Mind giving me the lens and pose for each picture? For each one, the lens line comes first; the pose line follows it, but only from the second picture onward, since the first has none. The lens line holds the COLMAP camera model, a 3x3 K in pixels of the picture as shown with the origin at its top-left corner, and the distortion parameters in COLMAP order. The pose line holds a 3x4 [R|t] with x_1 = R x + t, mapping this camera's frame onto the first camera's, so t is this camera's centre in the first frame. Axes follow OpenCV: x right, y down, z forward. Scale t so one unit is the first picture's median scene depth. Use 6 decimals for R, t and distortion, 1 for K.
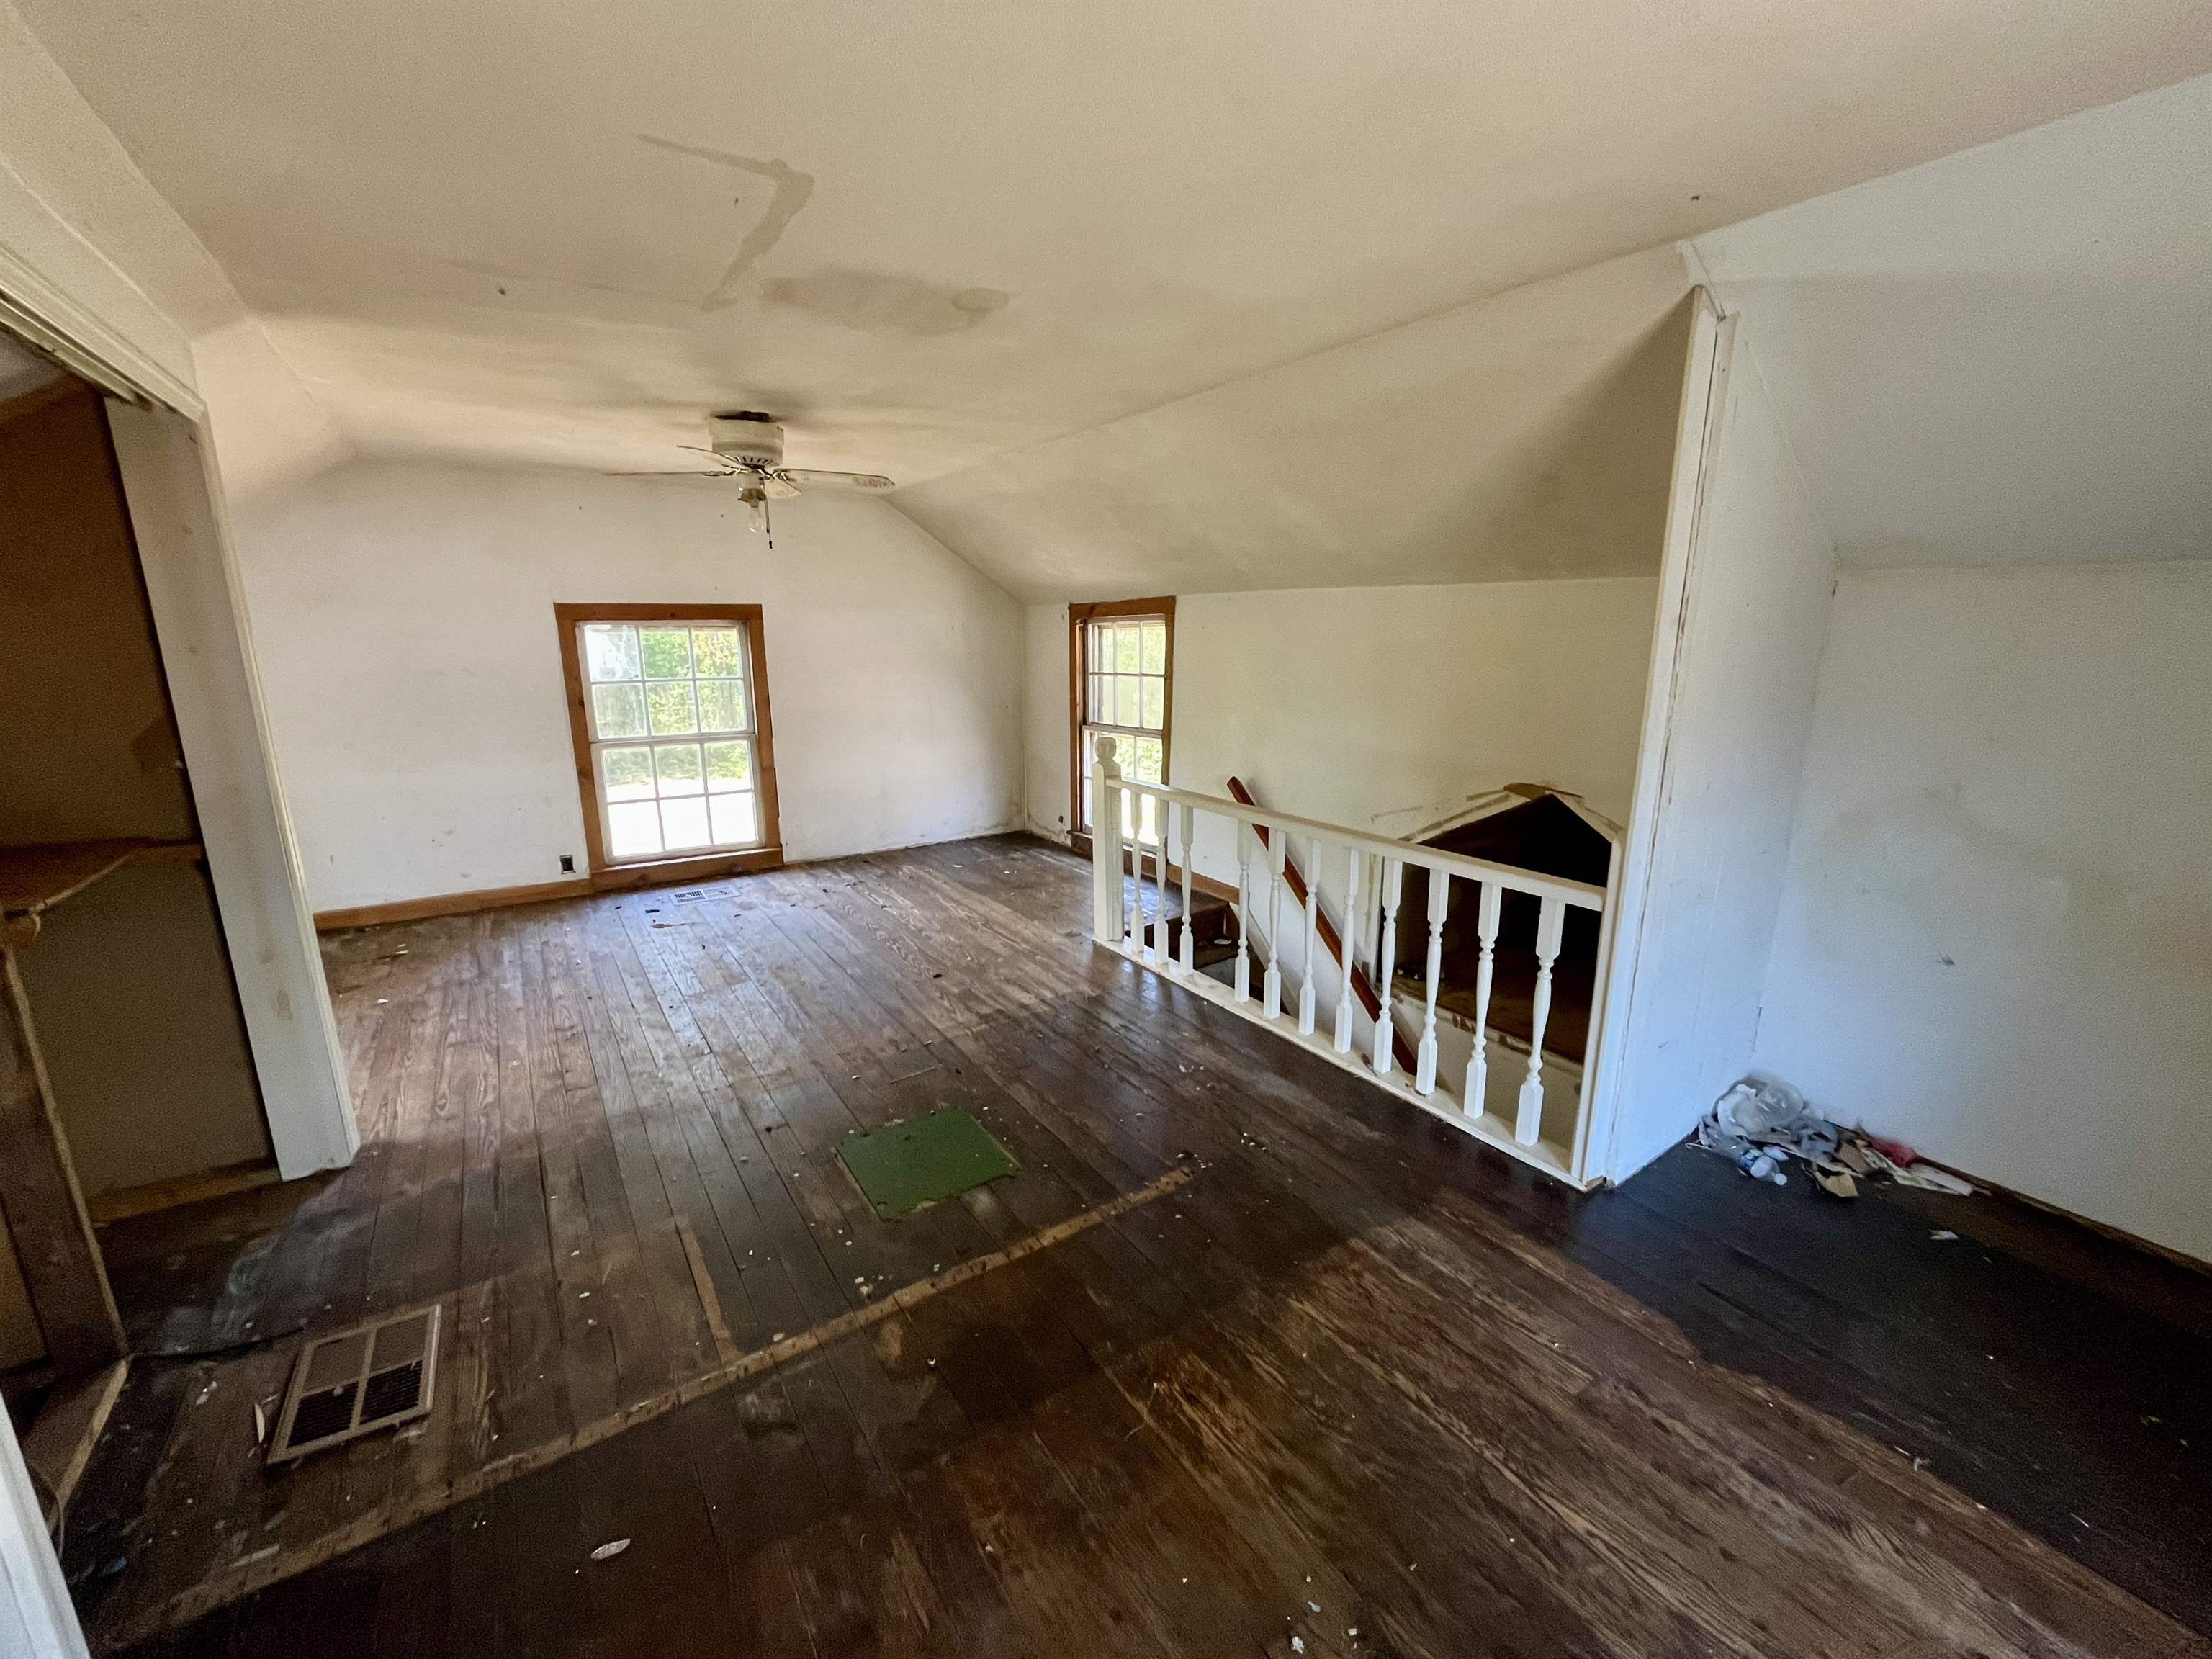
lens RADIAL K [[898.3, 0, 1108.4], [0, 898.3, 833.4], [0, 0, 1]] dist [-0.002549, 0.000117]
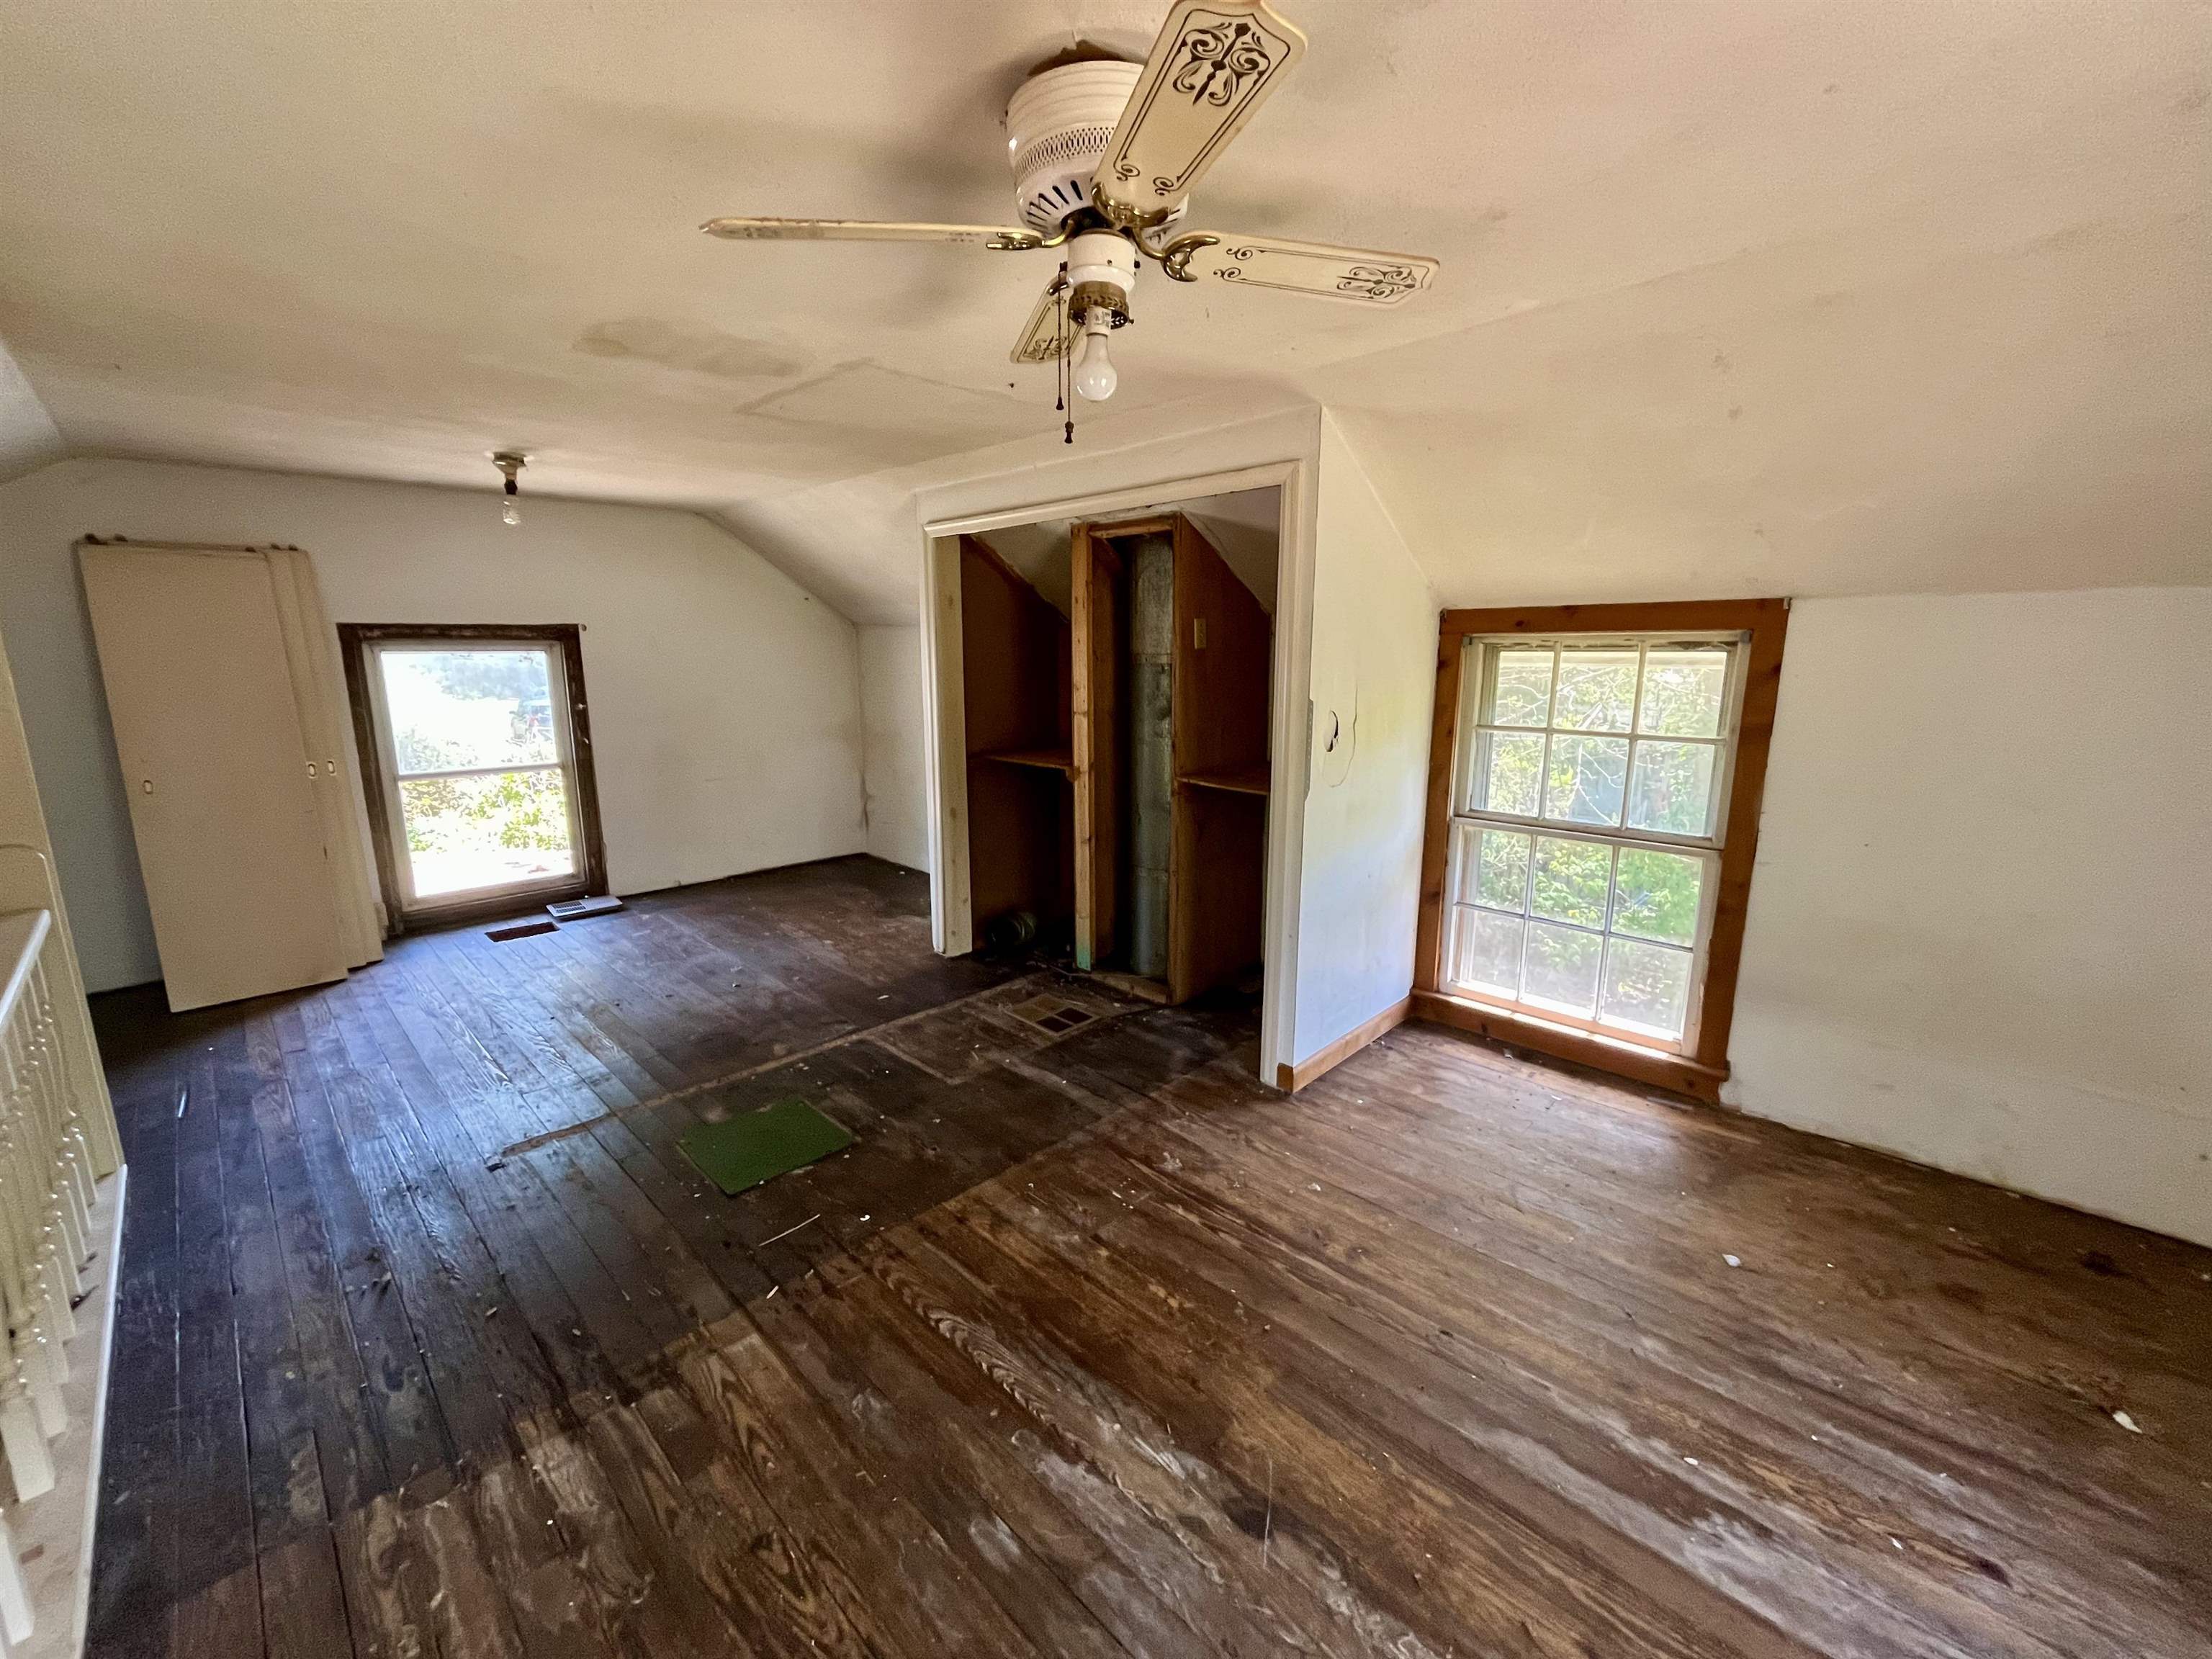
lens RADIAL K [[898.3, 0, 1117.7], [0, 898.3, 831.2], [0, 0, 1]] dist [-0.002549, 0.000117]
pose [[-0.978744, 0.043634, -0.200390, -0.303759], [-0.043788, 0.910111, 0.412044, -0.317041], [0.200356, 0.412060, -0.888855, 1.373837]]
